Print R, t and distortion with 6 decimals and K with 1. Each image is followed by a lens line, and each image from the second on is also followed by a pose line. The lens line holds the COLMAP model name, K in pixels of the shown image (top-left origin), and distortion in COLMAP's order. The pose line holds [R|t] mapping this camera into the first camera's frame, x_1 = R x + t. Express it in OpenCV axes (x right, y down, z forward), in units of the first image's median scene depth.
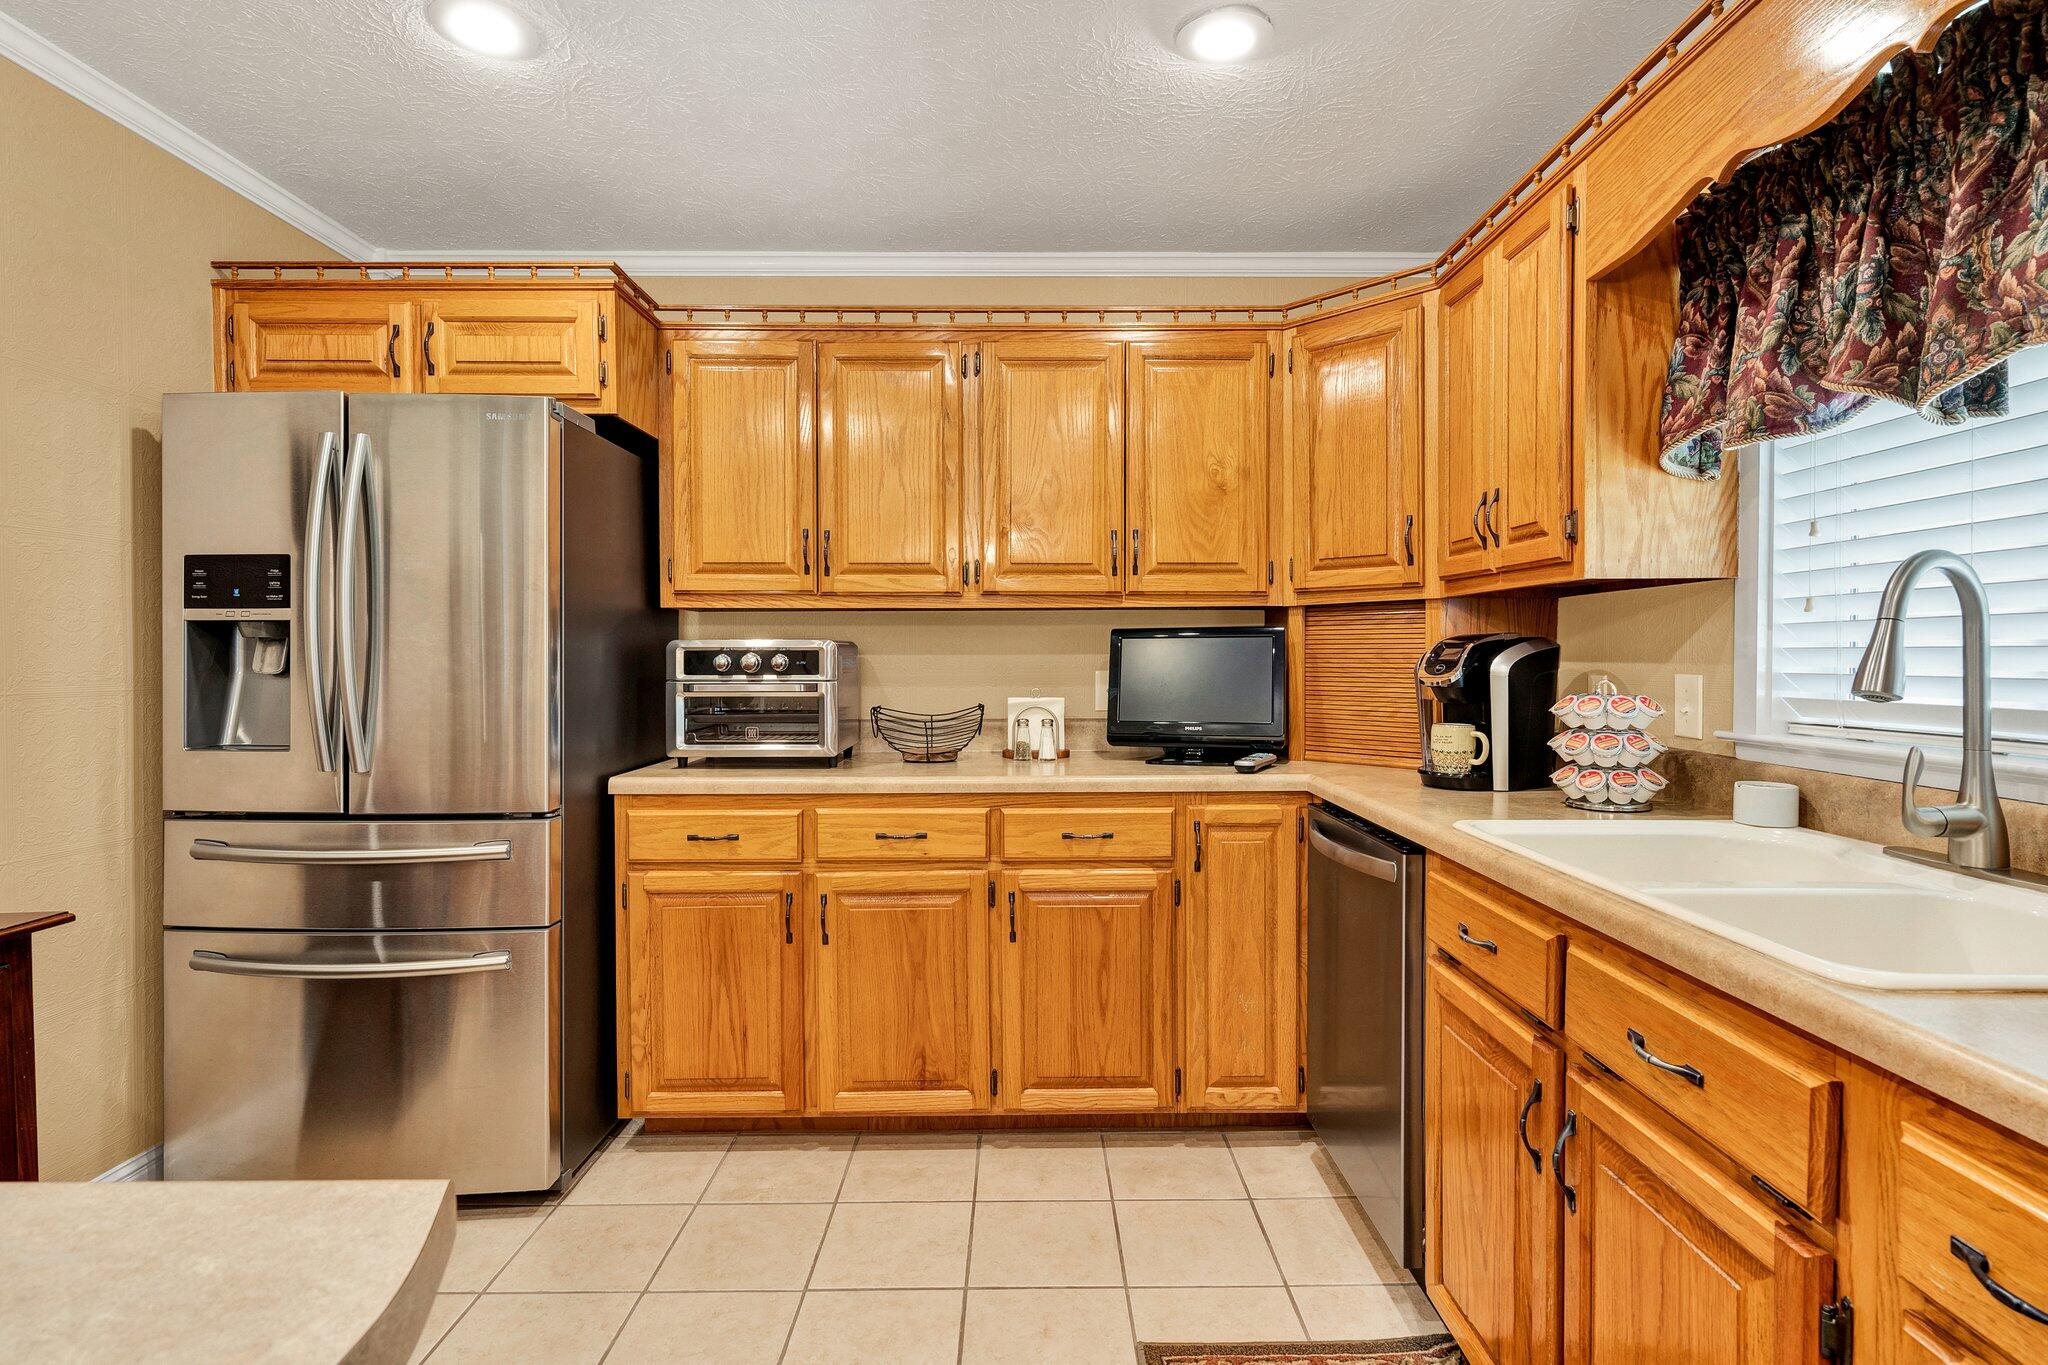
lens RADIAL K [[998.4, 0, 1029.8], [0, 998.4, 668.5], [0, 0, 1]] dist [-0.000712, 0.002762]
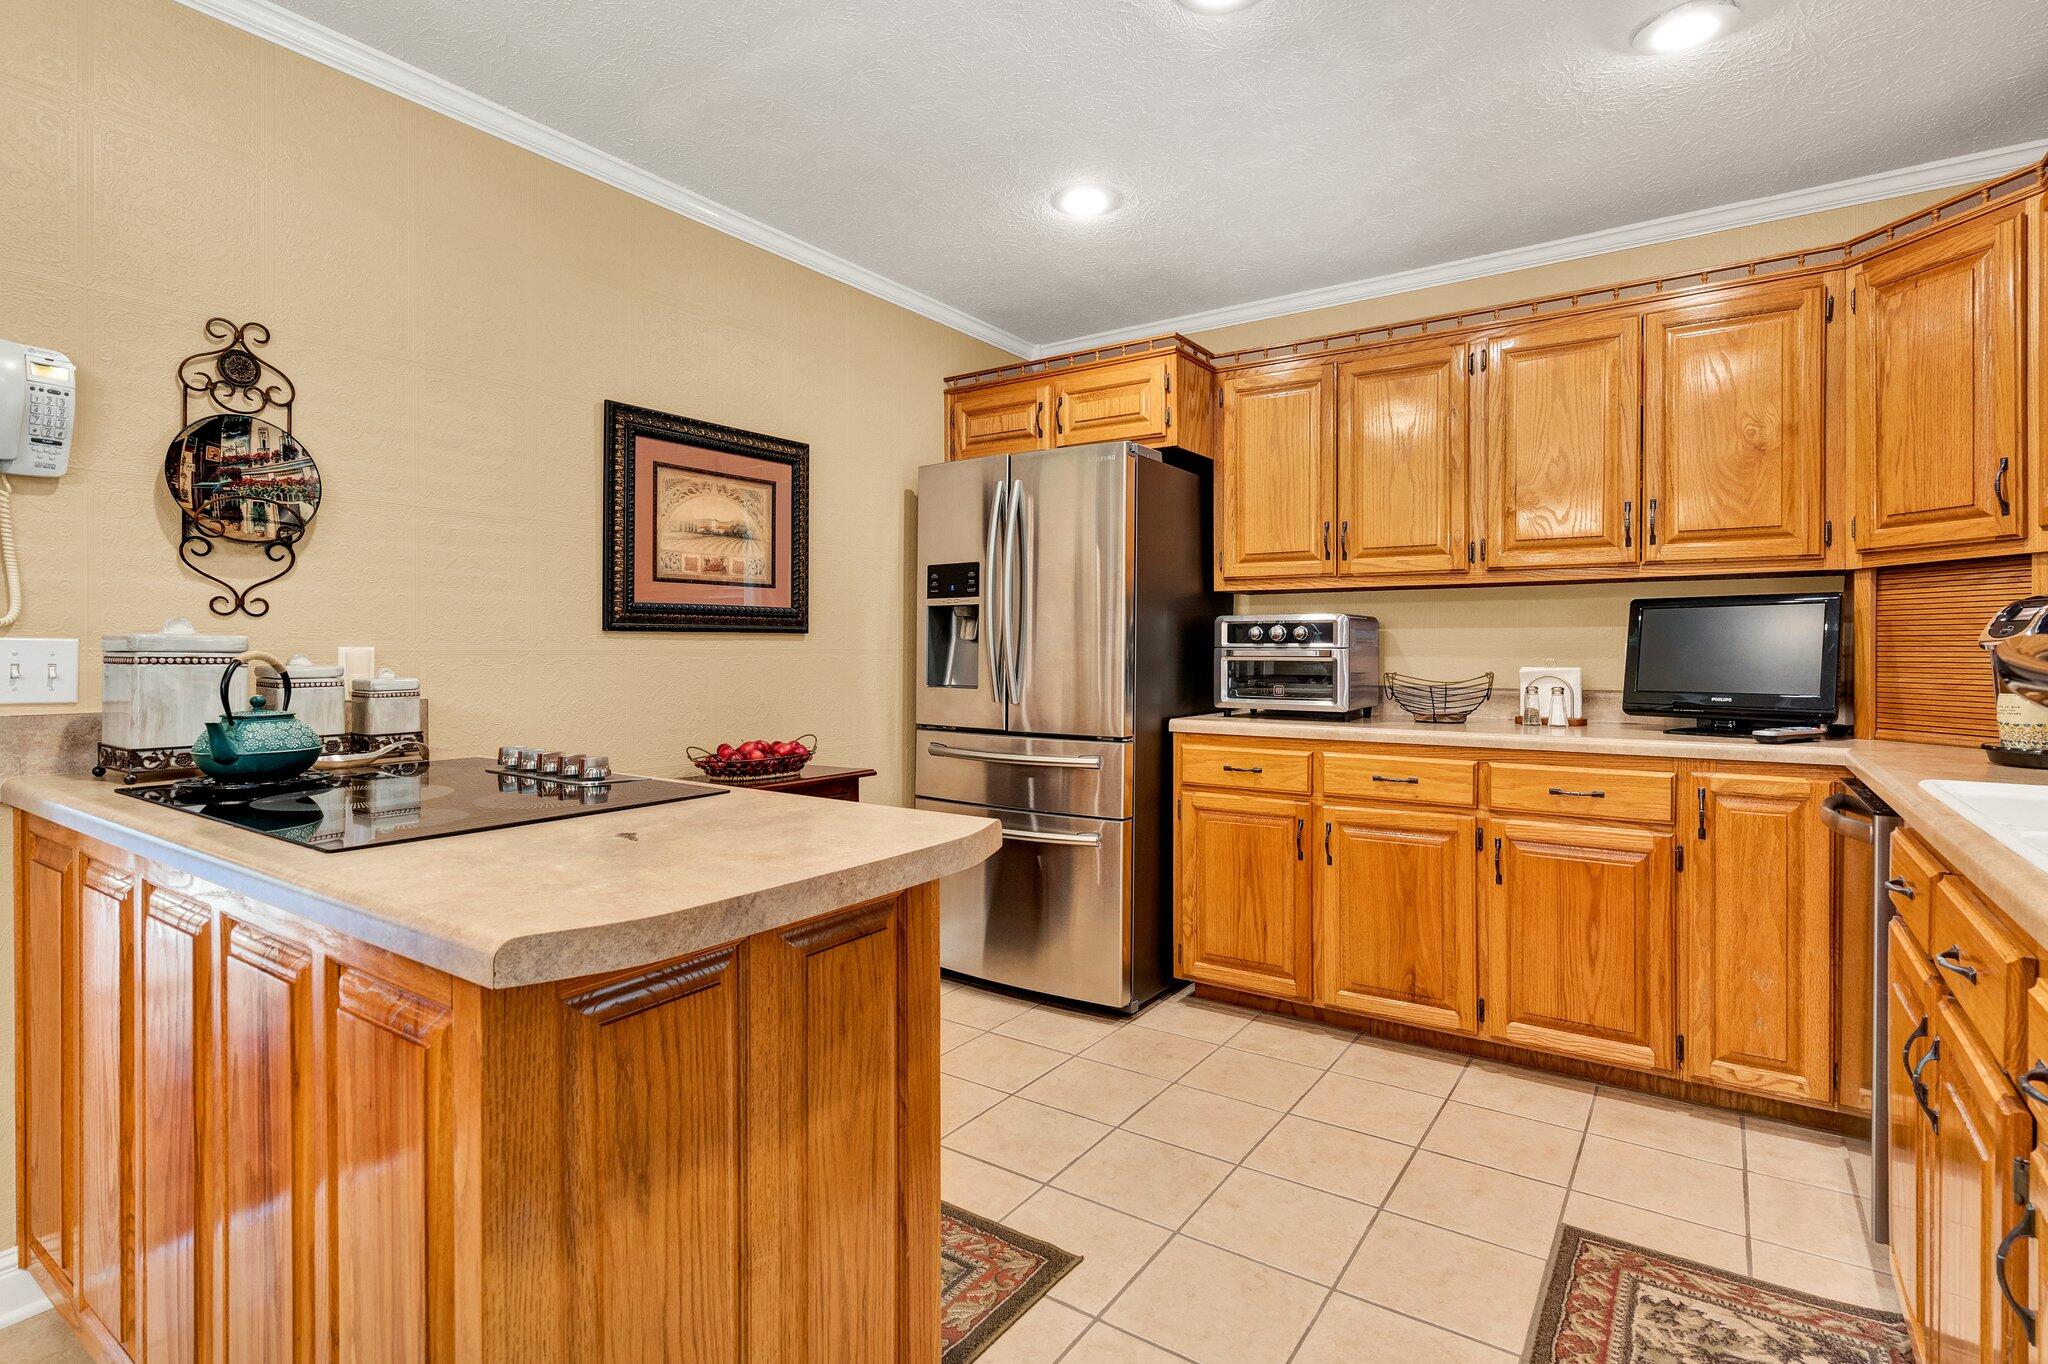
lens RADIAL K [[998.4, 0, 1031.0], [0, 998.4, 652.8], [0, 0, 1]] dist [-0.000712, 0.002762]
pose [[0.821856, 0.005357, -0.569670, 0.184404], [-0.010853, 0.999922, -0.006255, 0.031478], [0.569592, 0.011323, 0.821850, -0.200376]]
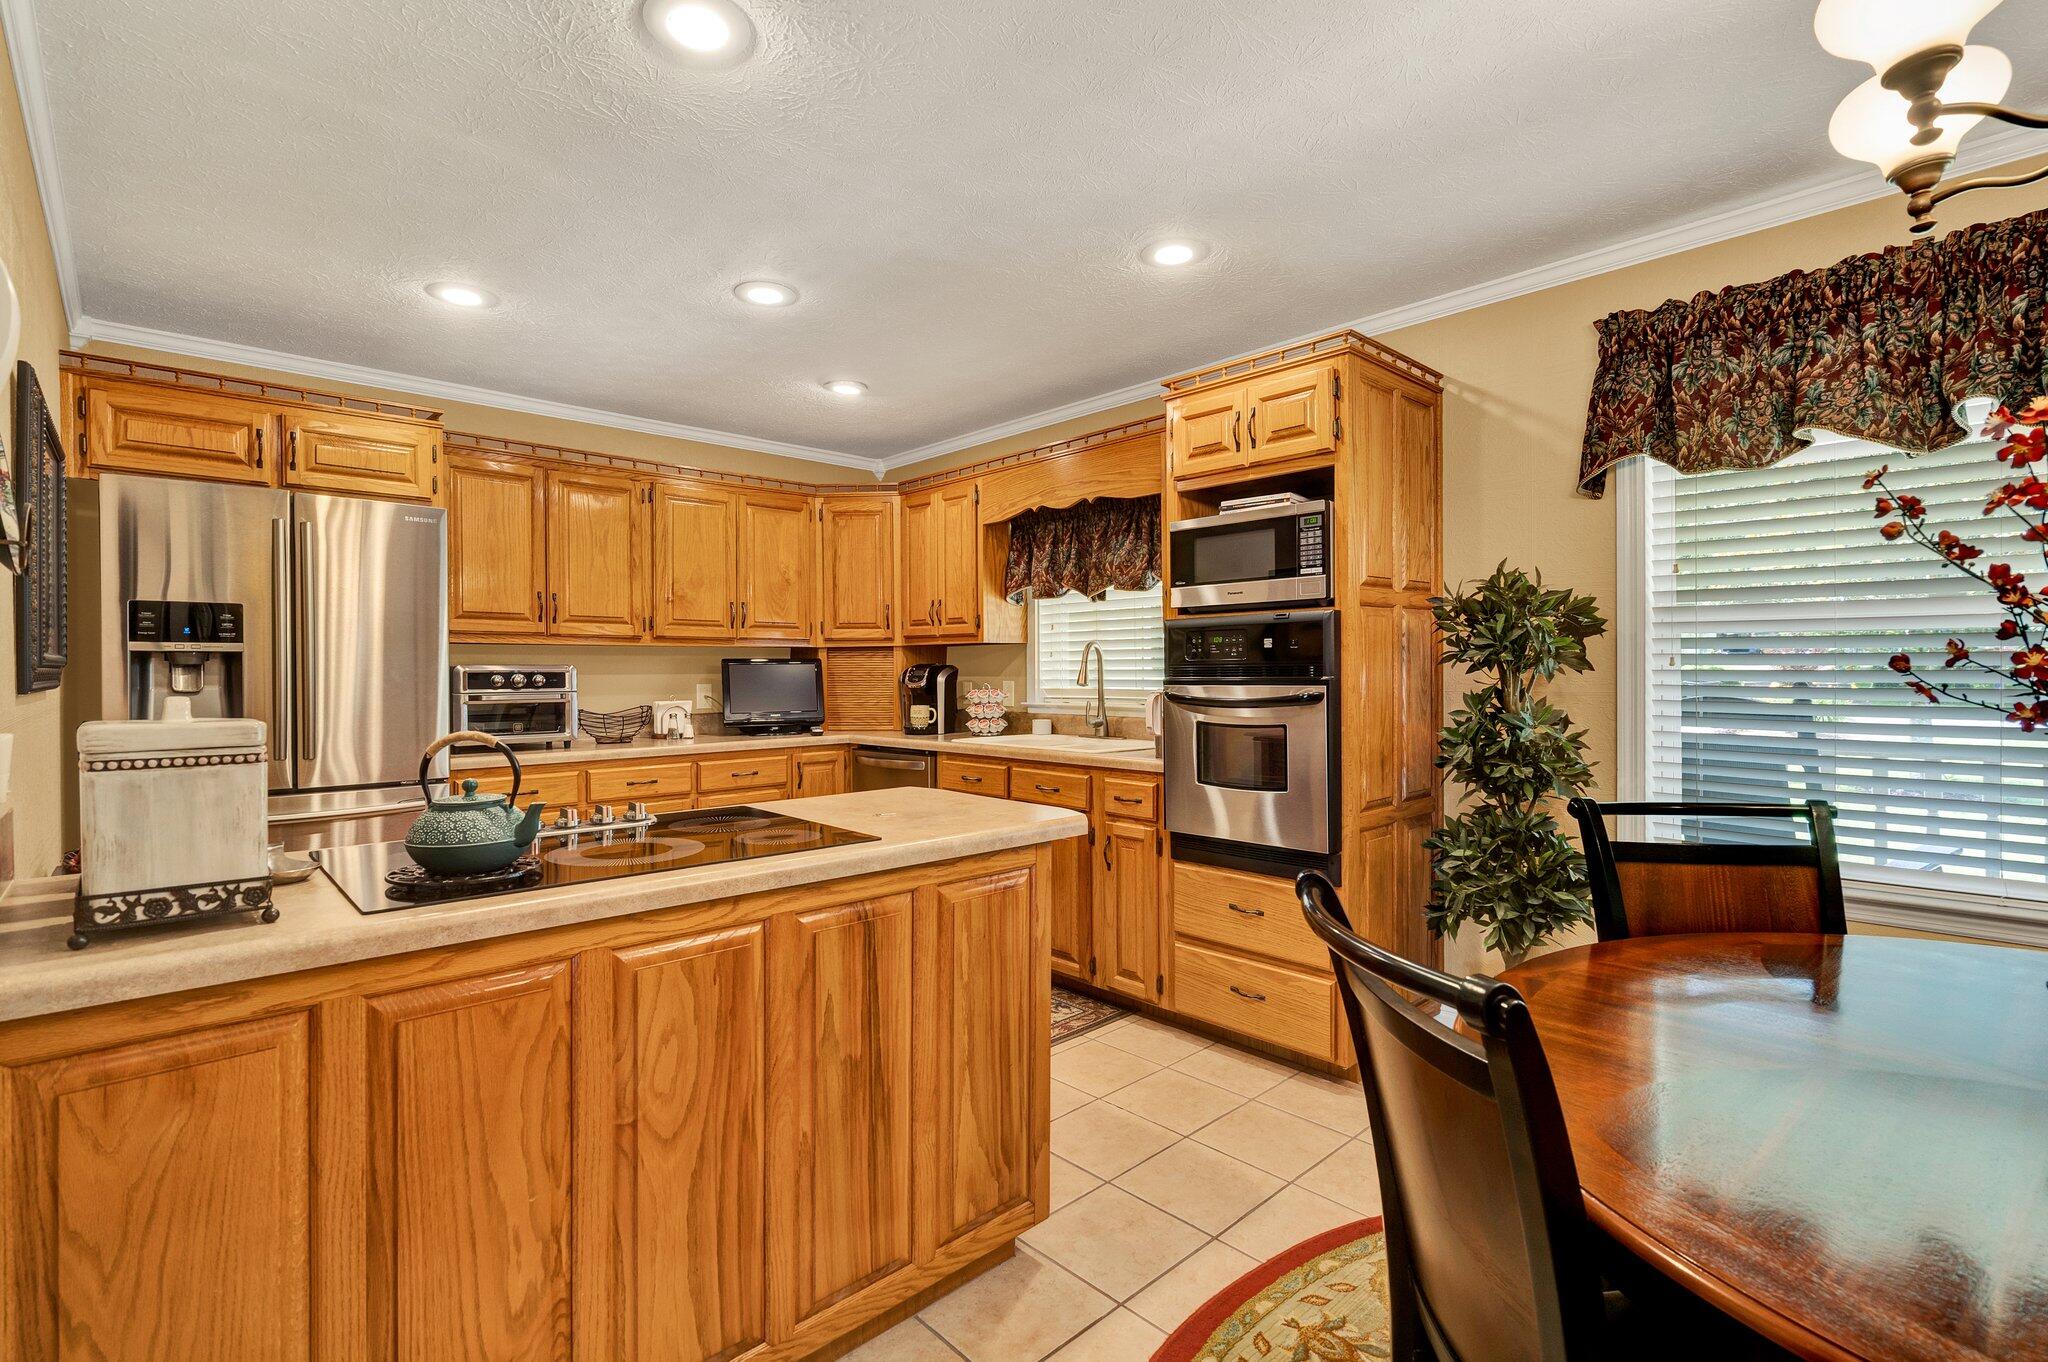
lens RADIAL K [[934.2, 0, 1026.0], [0, 934.2, 676.7], [0, 0, 1]] dist [-0.002611, 0.002005]
pose [[0.731845, -0.006636, 0.681439, -0.721351], [0.014004, 0.999888, -0.005303, 0.006859], [-0.681327, 0.013424, 0.731856, -0.588982]]
